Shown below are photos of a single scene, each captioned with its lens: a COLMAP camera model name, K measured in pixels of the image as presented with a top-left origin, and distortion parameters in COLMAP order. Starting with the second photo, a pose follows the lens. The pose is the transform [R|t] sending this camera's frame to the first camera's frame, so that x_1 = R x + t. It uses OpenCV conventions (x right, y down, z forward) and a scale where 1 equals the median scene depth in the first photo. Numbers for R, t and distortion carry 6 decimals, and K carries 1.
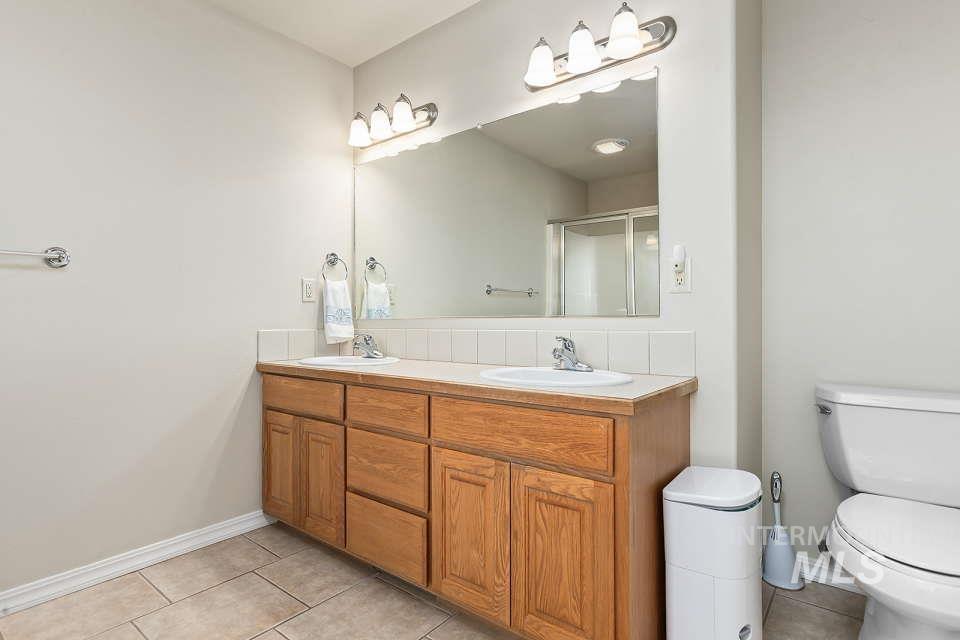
lens RADIAL K [[486.3, 0, 482.3], [0, 486.3, 316.9], [0, 0, 1]] dist [-0.005183, -0.000374]
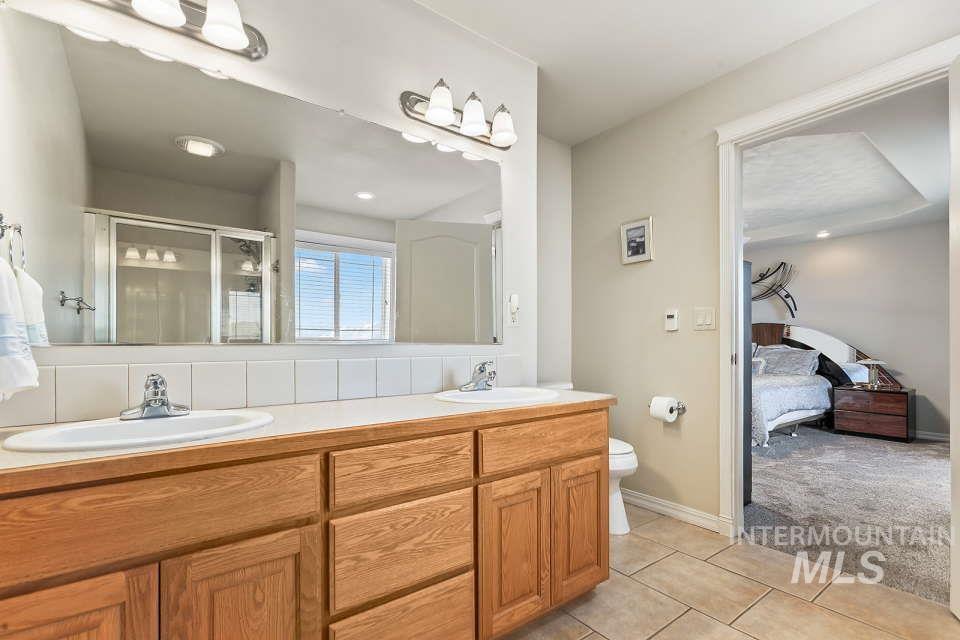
lens RADIAL K [[438.8, 0, 487.5], [0, 438.8, 345.9], [0, 0, 1]] dist [0.000849, 0.001650]
pose [[0.247236, 0.004060, 0.968947, -0.796303], [-0.001262, 0.999992, -0.003868, 0.007209], [-0.968955, -0.000266, 0.247239, 0.692558]]
